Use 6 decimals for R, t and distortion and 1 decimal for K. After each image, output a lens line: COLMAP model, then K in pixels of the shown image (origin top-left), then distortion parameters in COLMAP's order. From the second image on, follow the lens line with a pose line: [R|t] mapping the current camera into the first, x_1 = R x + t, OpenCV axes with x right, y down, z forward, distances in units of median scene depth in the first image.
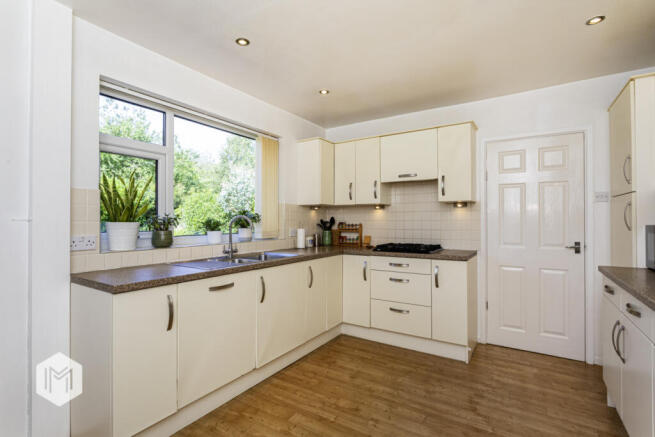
lens RADIAL K [[315.5, 0, 327.5], [0, 315.5, 218.5], [0, 0, 1]] dist [-0.033326, 0.000126]
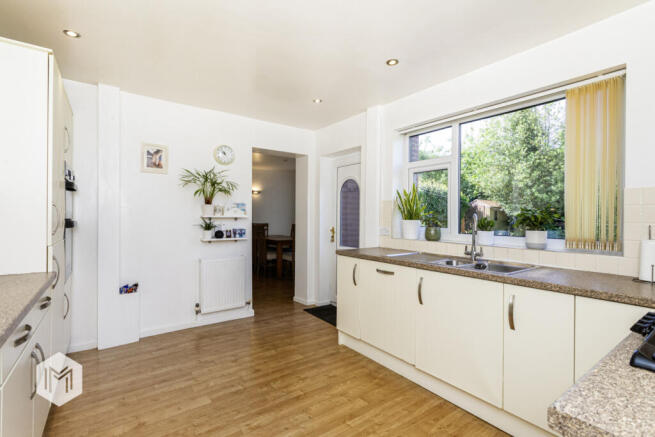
lens RADIAL K [[308.2, 0, 327.5], [0, 308.2, 218.5], [0, 0, 1]] dist [0.000607, 0.000290]
pose [[-0.370833, 0.005067, -0.928686, 0.801649], [0.002567, 0.999987, 0.004431, -0.002410], [0.928696, -0.000741, -0.370841, 1.110190]]
